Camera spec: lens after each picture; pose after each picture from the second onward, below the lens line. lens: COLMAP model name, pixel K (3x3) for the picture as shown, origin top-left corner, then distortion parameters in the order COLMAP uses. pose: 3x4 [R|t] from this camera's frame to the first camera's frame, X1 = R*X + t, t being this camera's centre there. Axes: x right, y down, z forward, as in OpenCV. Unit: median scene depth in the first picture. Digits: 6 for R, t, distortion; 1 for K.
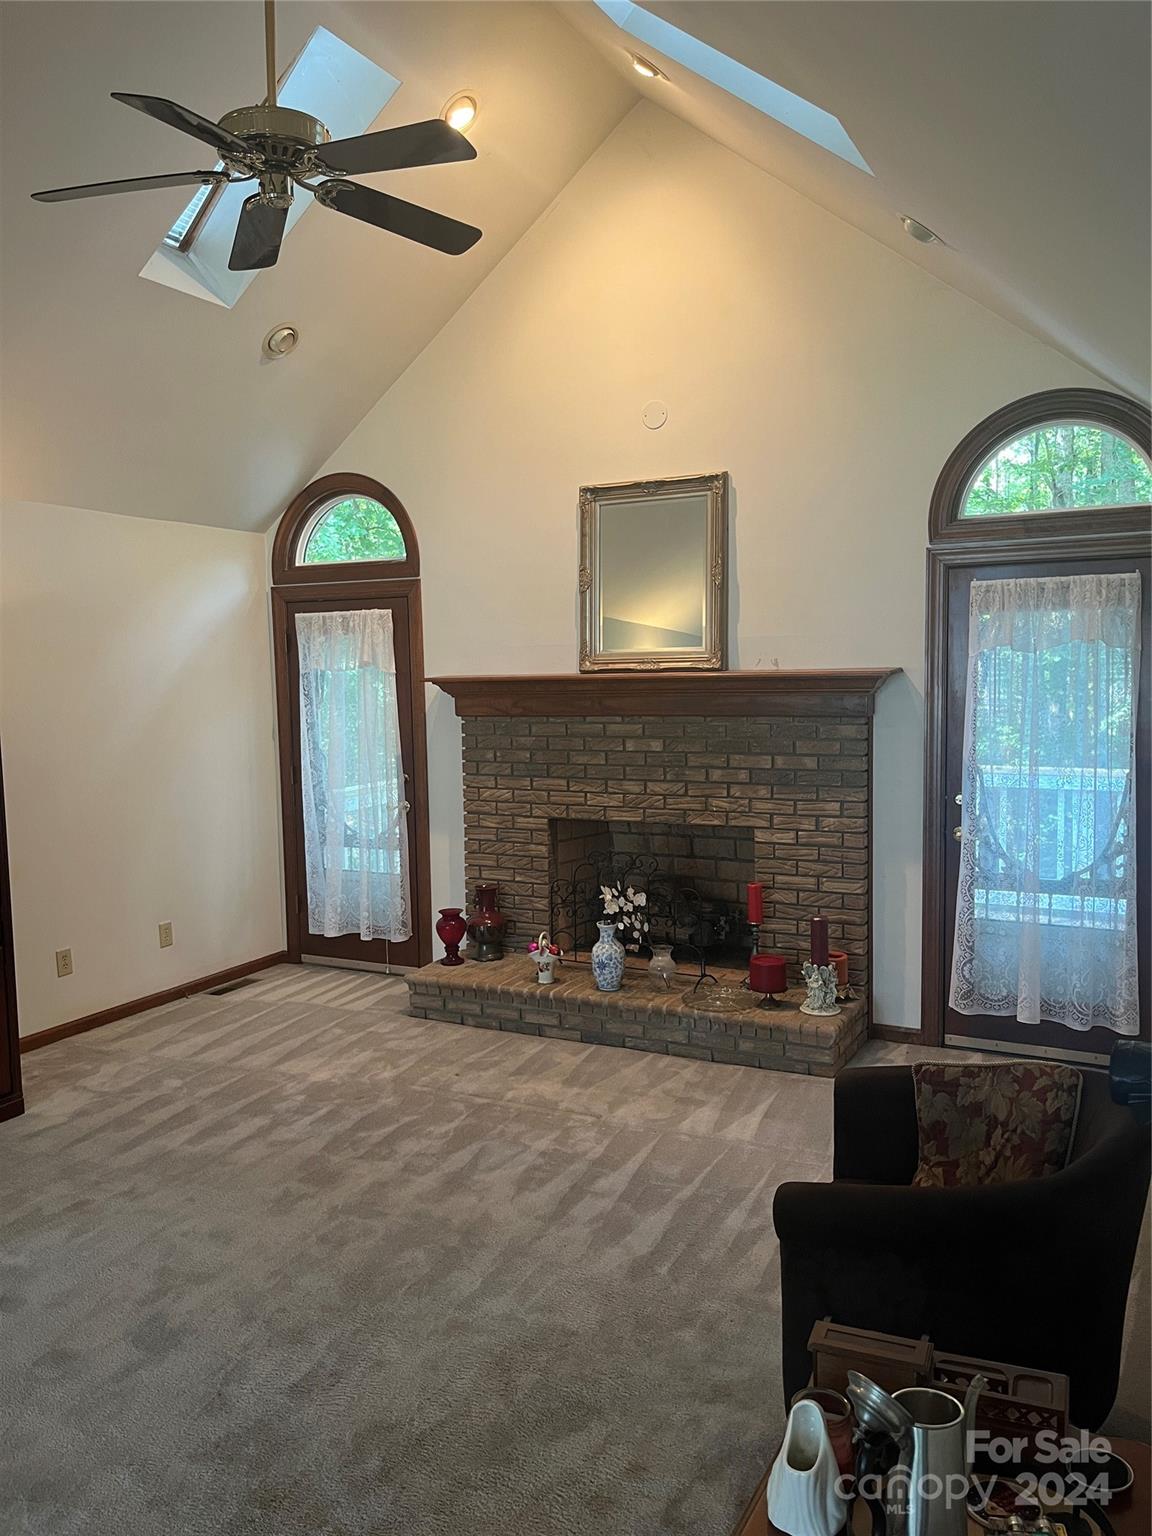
lens RADIAL K [[1181.6, 0, 576.8], [0, 1181.6, 767.0], [0, 0, 1]] dist [0.049770, -0.005186]
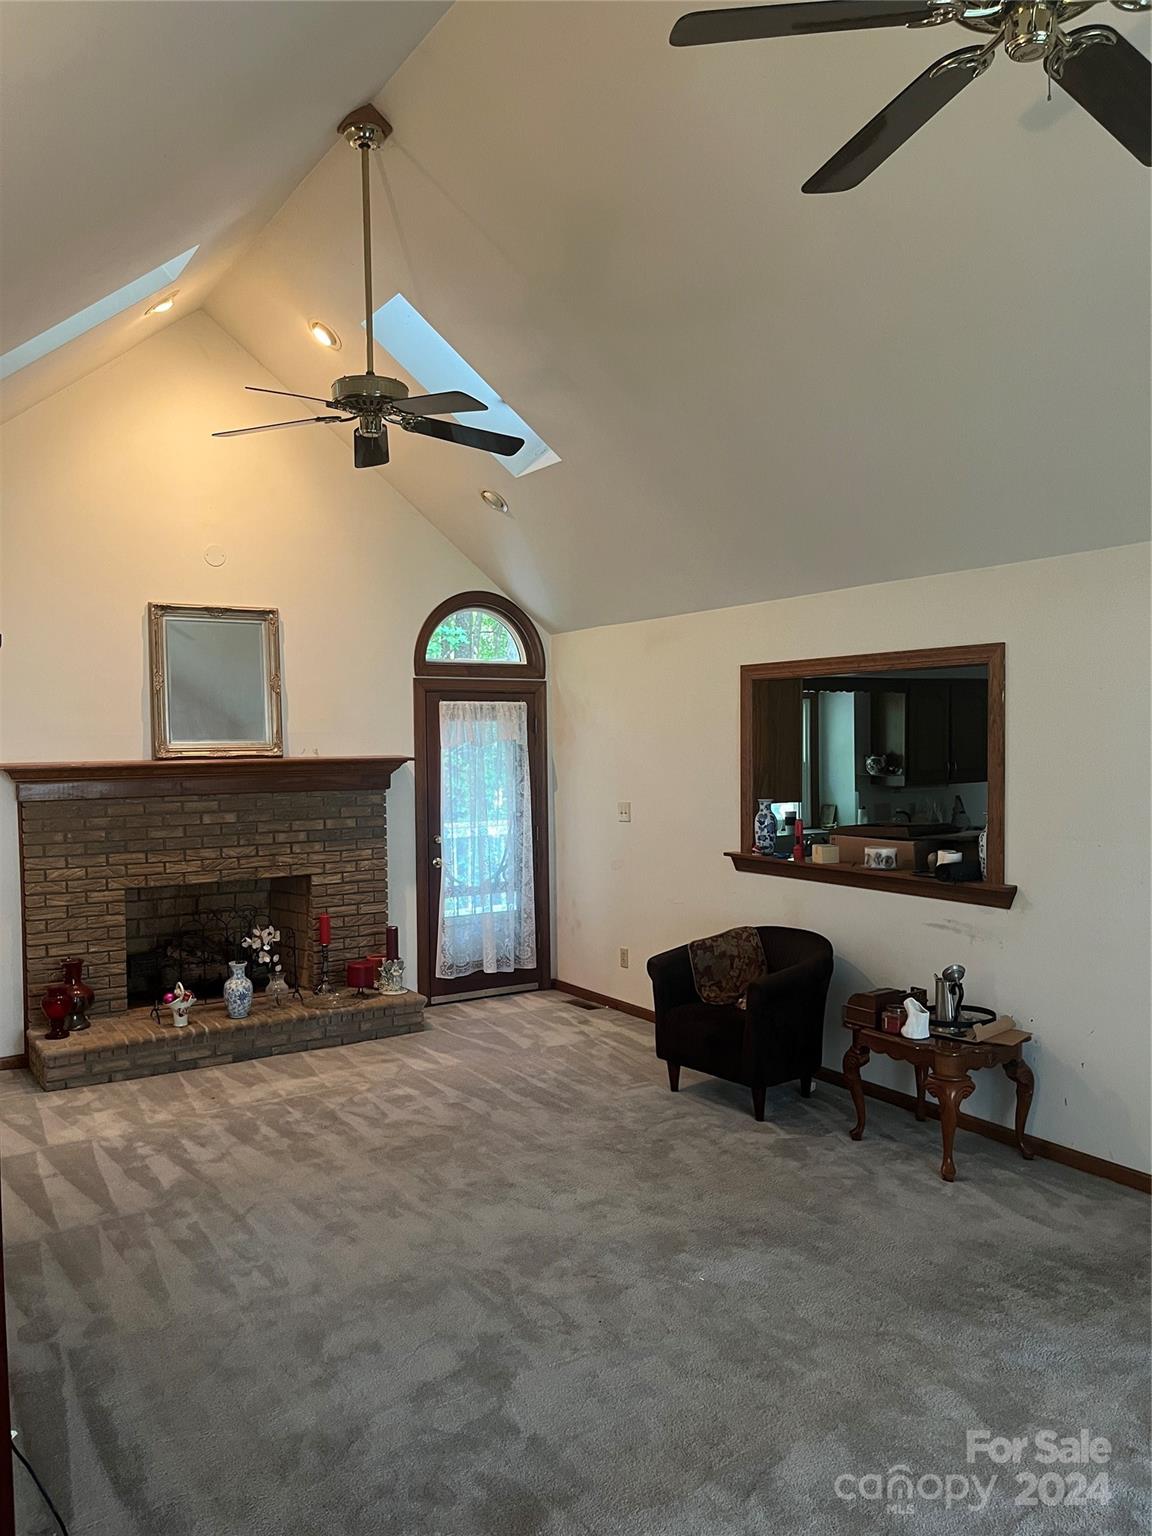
lens RADIAL K [[1181.6, 0, 575.9], [0, 1181.6, 765.0], [0, 0, 1]] dist [0.049770, -0.005186]
pose [[0.499693, -0.005039, 0.866188, -0.860945], [0.076601, 0.996322, -0.038394, 0.002175], [-0.862809, 0.085536, 0.498241, 0.064000]]
